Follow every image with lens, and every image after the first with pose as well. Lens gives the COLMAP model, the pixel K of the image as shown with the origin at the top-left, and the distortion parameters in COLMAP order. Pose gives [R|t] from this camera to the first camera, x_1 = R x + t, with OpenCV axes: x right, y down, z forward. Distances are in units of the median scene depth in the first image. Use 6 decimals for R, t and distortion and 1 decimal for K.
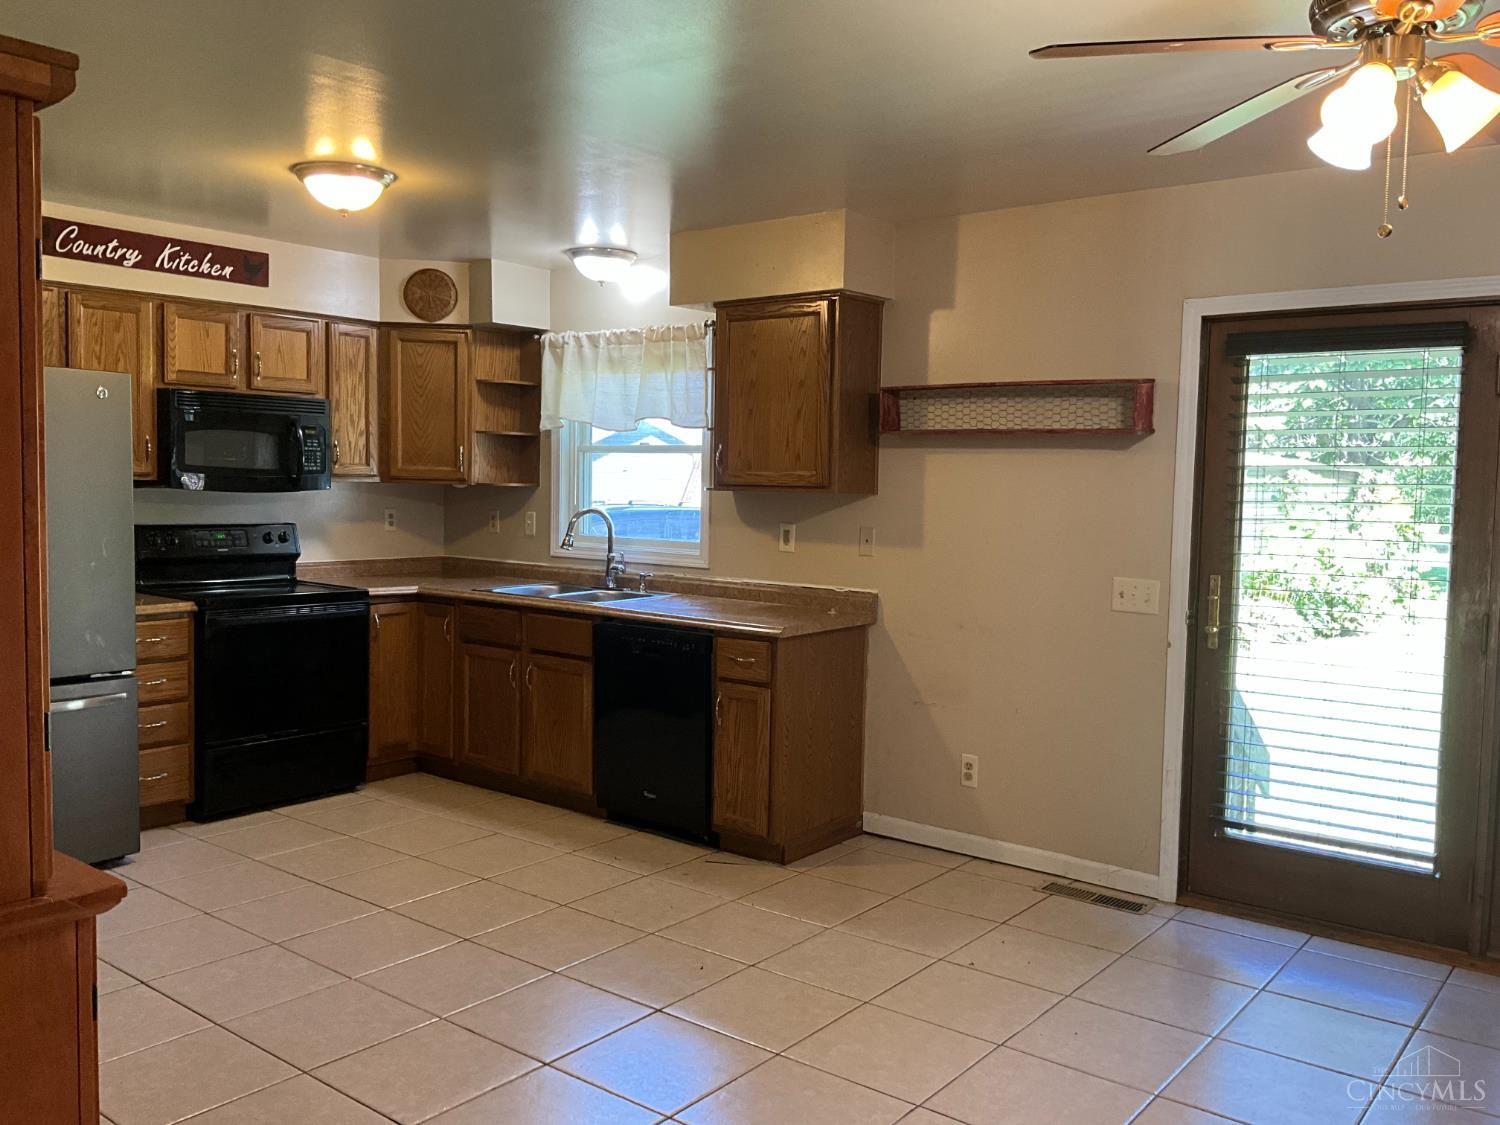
lens RADIAL K [[1236.1, 0, 748.2], [0, 1236.1, 566.0], [0, 0, 1]] dist [0.115523, -0.239328]
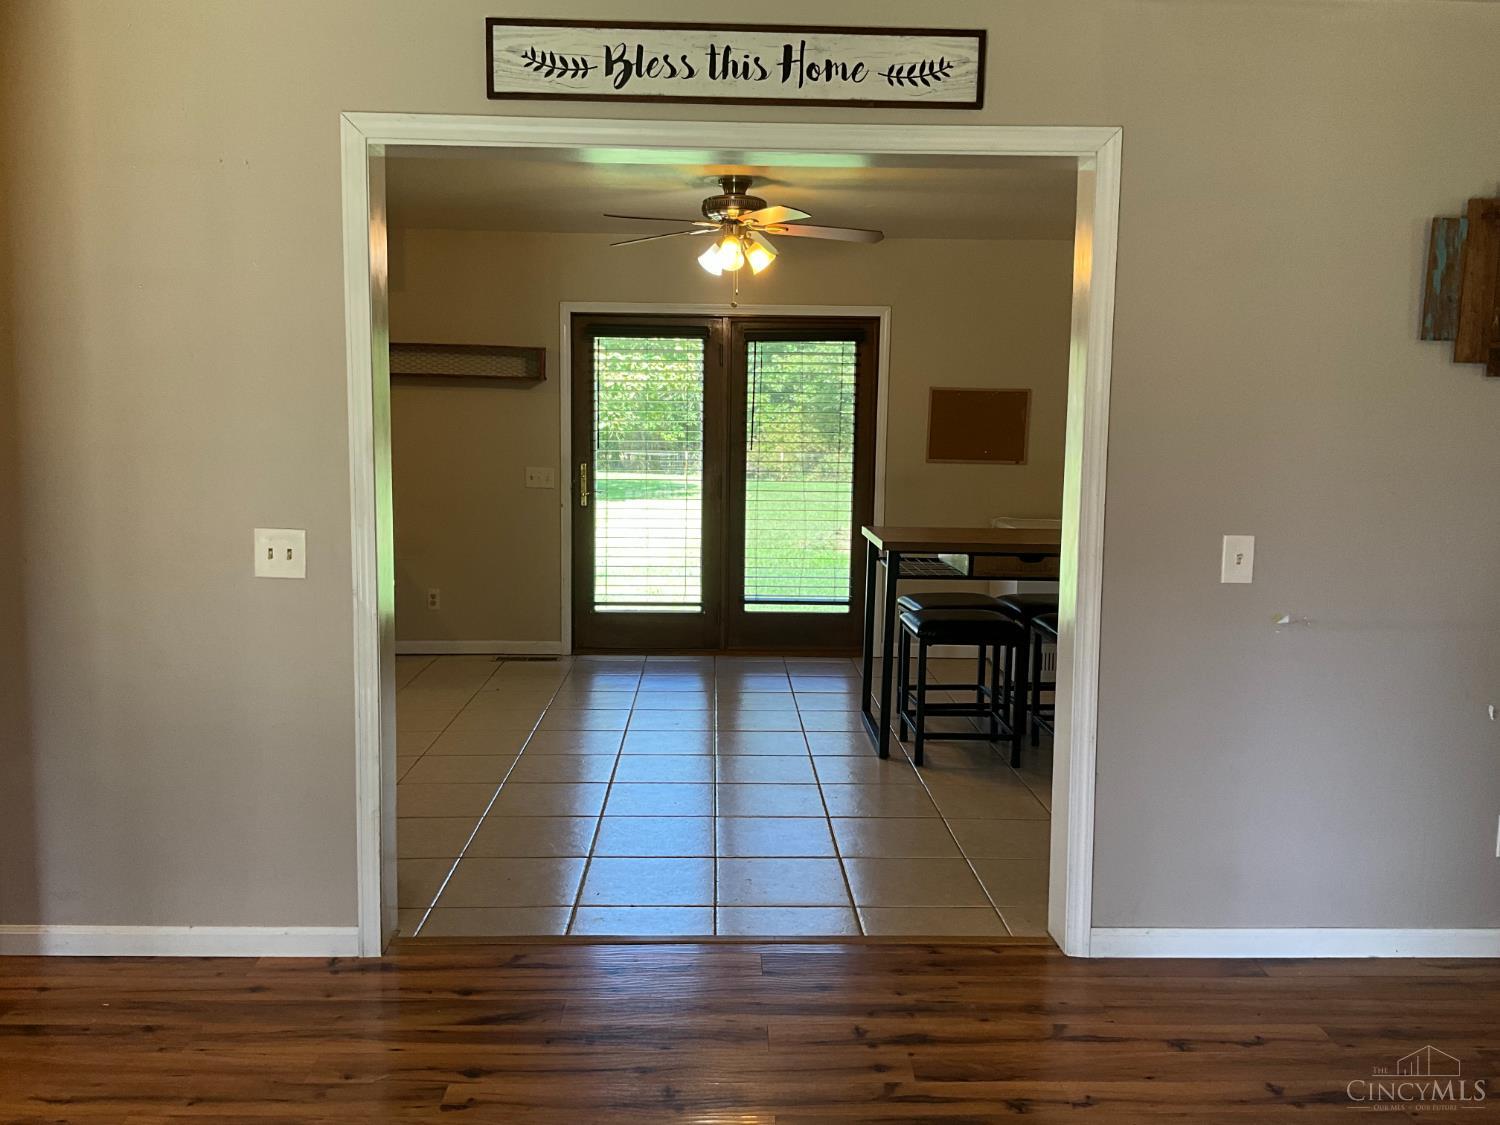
lens RADIAL K [[1236.1, 0, 748.2], [0, 1236.1, 566.0], [0, 0, 1]] dist [0.115523, -0.239328]
pose [[0.760913, -0.083050, 0.643517, -0.576394], [0.044613, 0.996124, 0.075805, 0.029539], [-0.647318, -0.028972, 0.761669, -0.470039]]
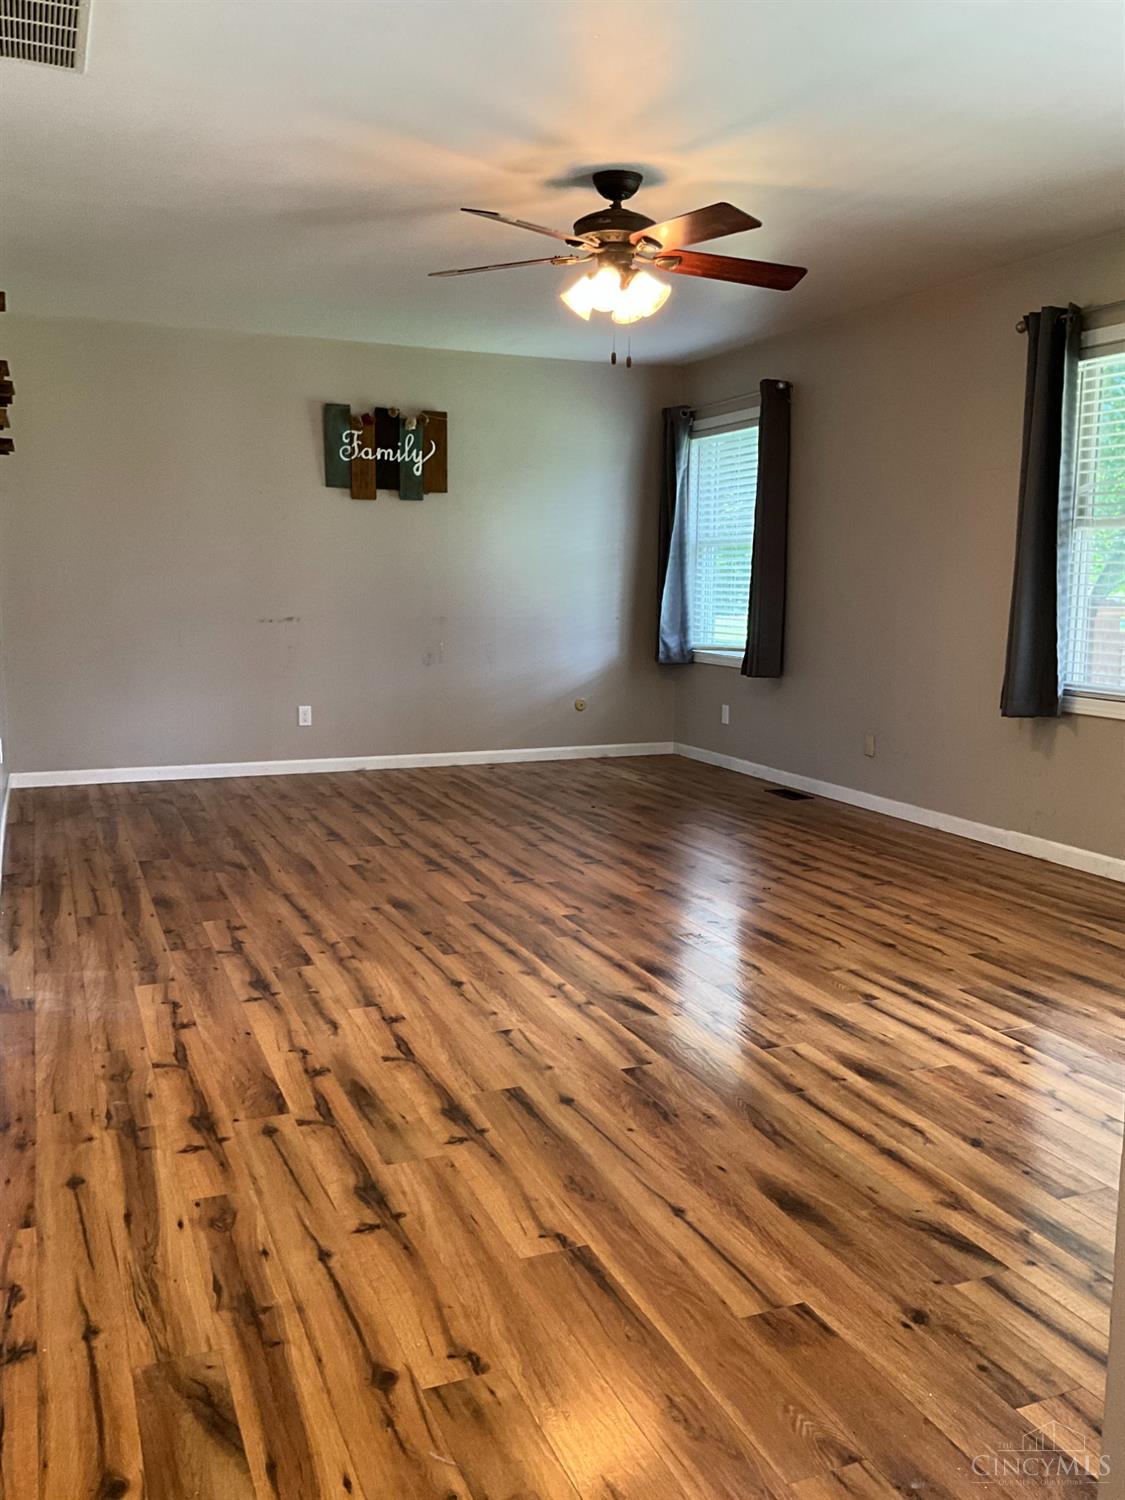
lens RADIAL K [[1236.1, 0, 562.5], [0, 1236.1, 750.0], [0, 0, 1]] dist [0.115523, -0.239328]
pose [[-0.878196, -0.093208, 0.469131, -0.529708], [0.007133, 0.978167, 0.207699, 0.028038], [-0.478248, 0.185747, -0.858357, 0.398458]]
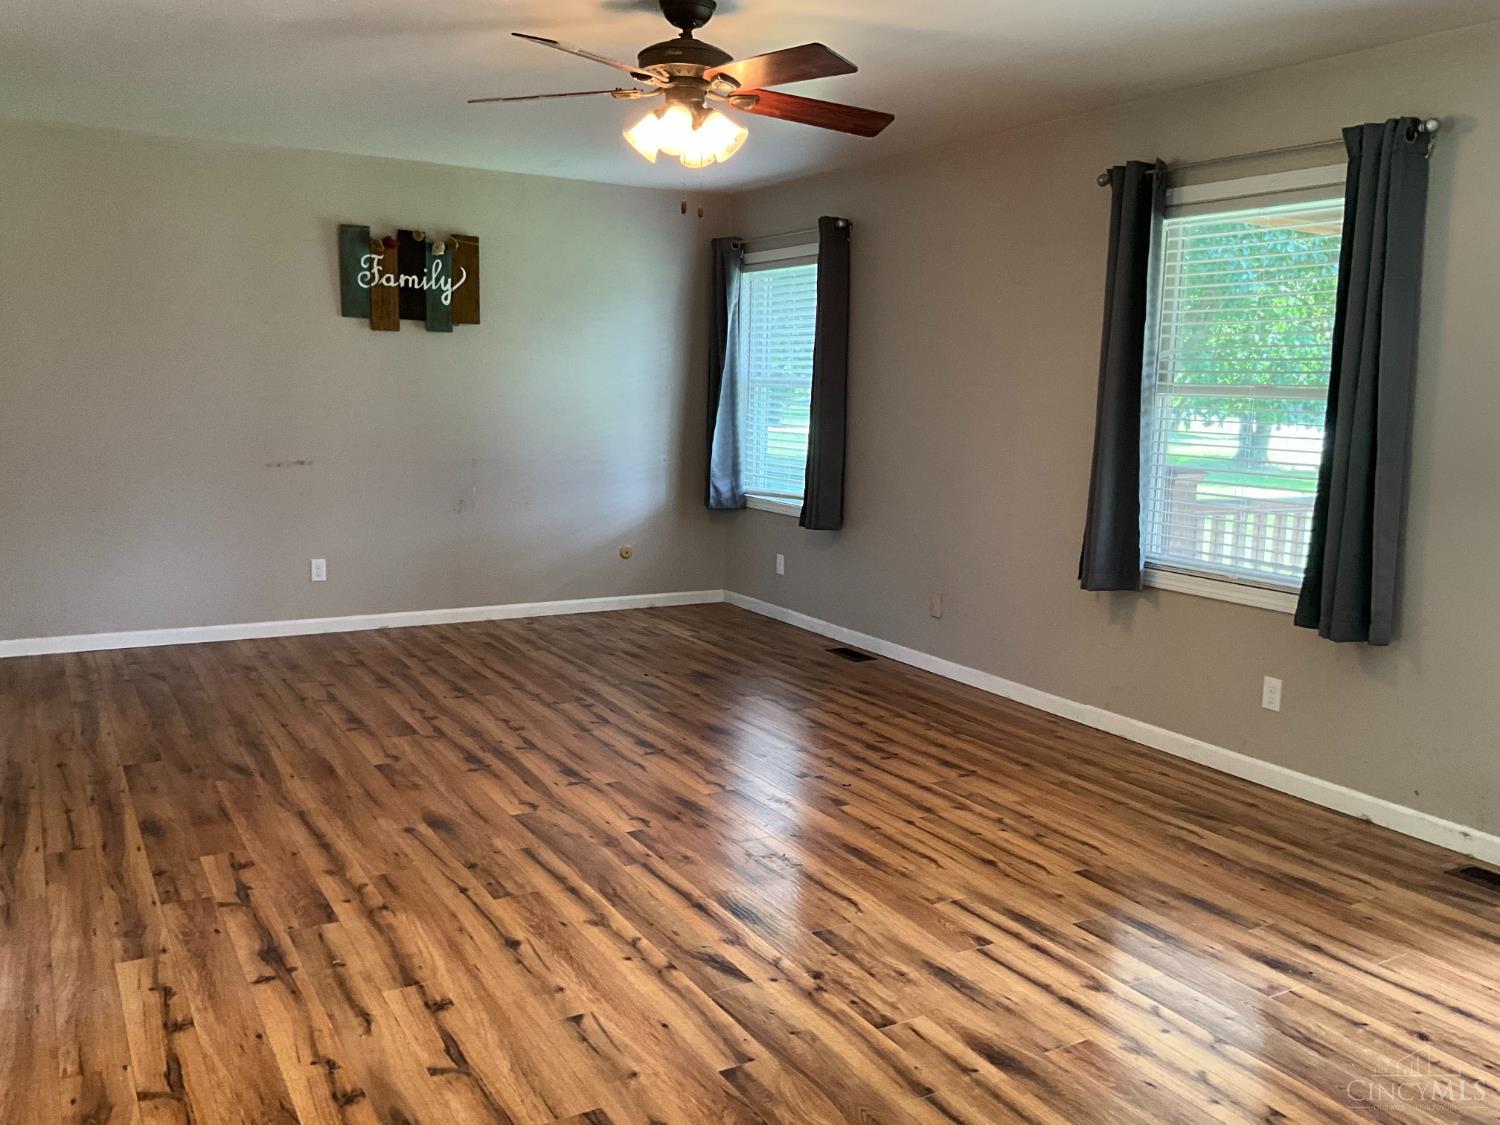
lens RADIAL K [[1236.1, 0, 748.2], [0, 1236.1, 566.0], [0, 0, 1]] dist [0.115523, -0.239328]
pose [[-0.932084, -0.094068, 0.349815, -0.445808], [-0.017152, 0.976071, 0.216773, -0.014229], [-0.361836, 0.196051, -0.911394, 0.305727]]
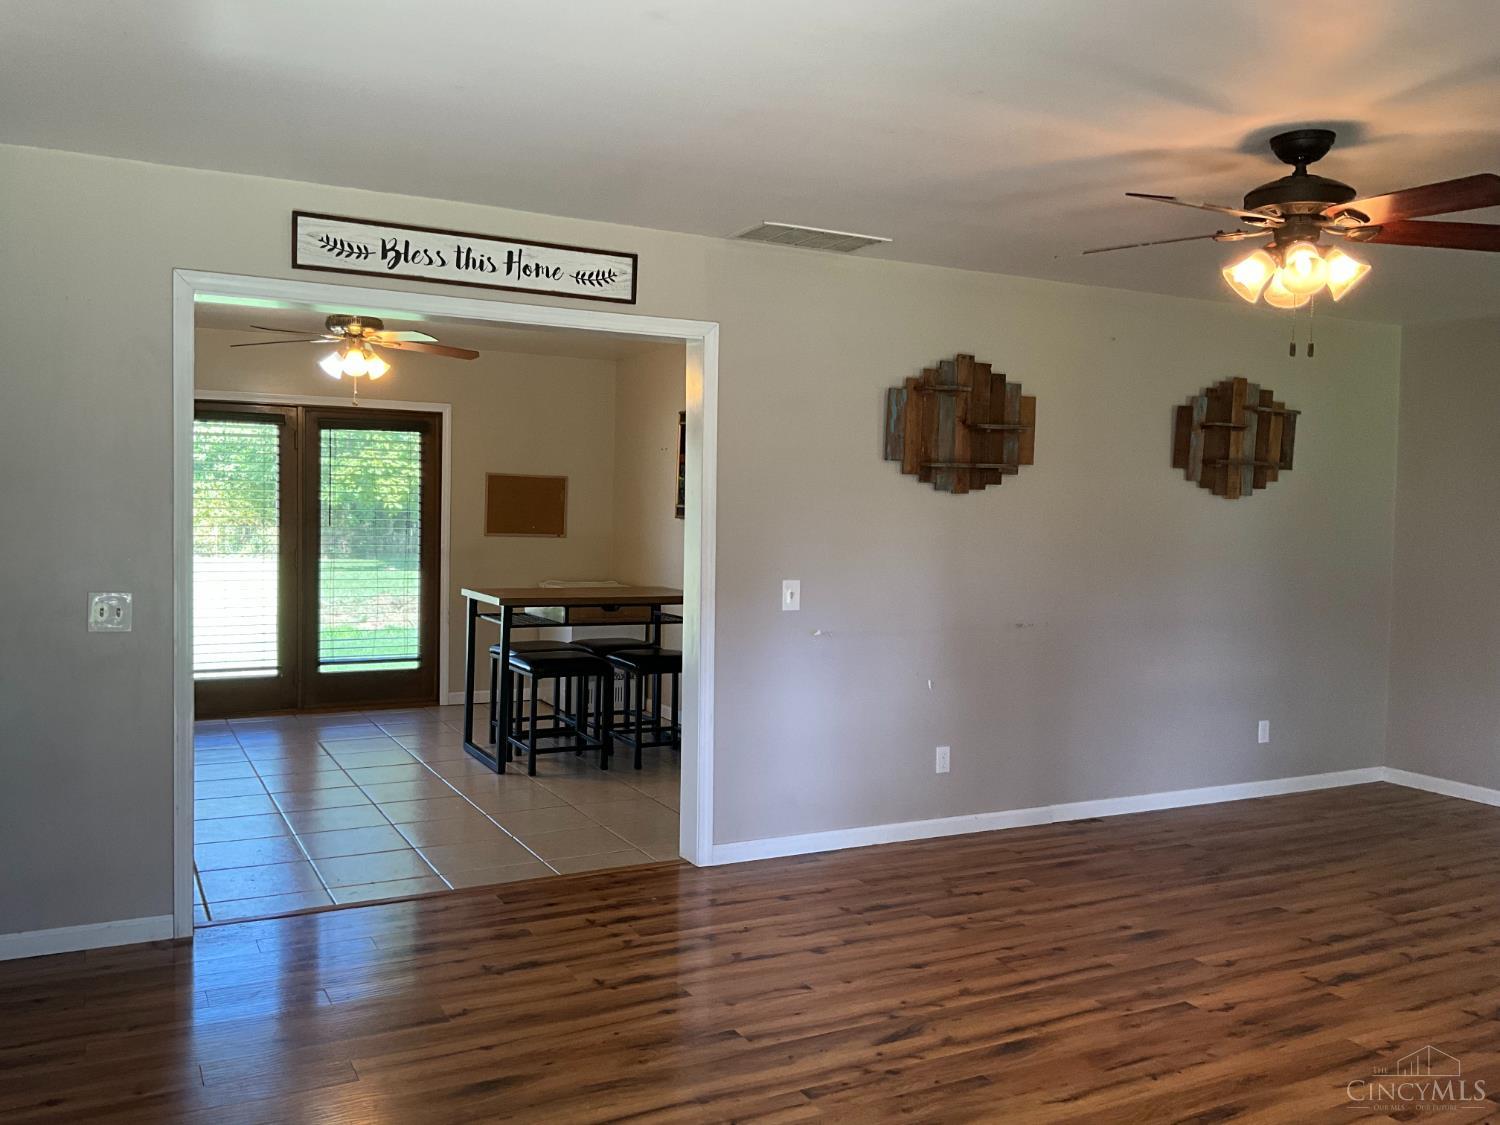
lens RADIAL K [[1236.1, 0, 748.2], [0, 1236.1, 566.0], [0, 0, 1]] dist [0.115523, -0.239328]
pose [[0.397088, -0.055022, 0.916130, -0.964105], [0.050004, 0.998016, 0.038266, 0.020728], [-0.916417, 0.030616, 0.399052, -0.520788]]
